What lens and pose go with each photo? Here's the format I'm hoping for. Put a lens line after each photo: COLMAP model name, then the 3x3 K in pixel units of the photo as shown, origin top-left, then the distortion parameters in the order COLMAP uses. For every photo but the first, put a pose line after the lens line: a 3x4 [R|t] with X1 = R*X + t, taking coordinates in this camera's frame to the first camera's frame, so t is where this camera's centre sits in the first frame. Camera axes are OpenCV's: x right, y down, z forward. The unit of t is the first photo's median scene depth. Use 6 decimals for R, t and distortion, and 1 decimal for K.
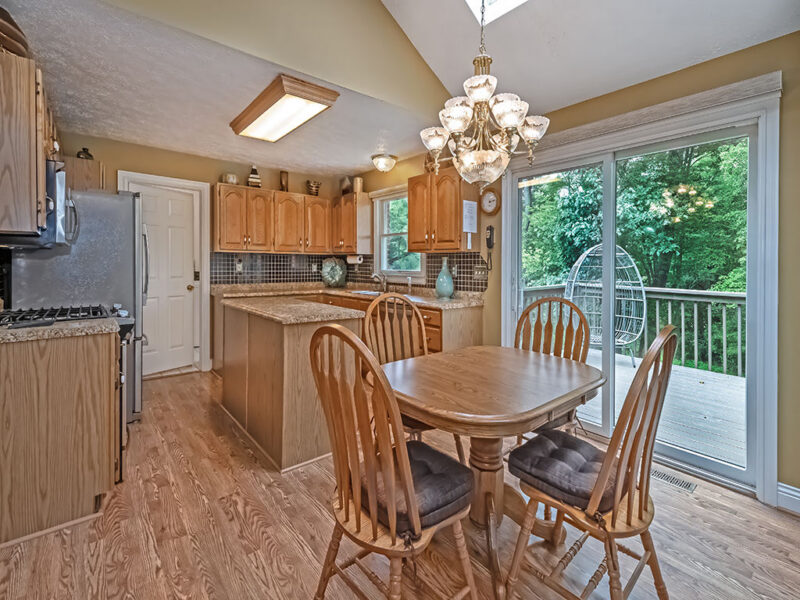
lens RADIAL K [[372.4, 0, 401.0], [0, 372.4, 298.4], [0, 0, 1]] dist [-0.011045, 0.000116]
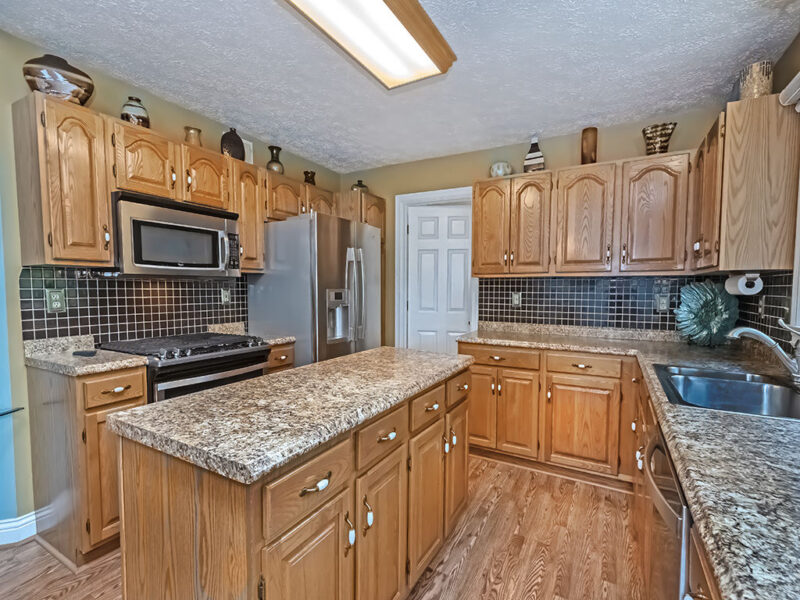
lens RADIAL K [[372.4, 0, 386.6], [0, 372.4, 330.2], [0, 0, 1]] dist [-0.011045, 0.000116]
pose [[0.345588, 0.095394, -0.933525, 0.128287], [-0.087757, 0.993745, 0.069060, -0.052954], [0.934274, 0.058057, 0.351798, 0.540388]]
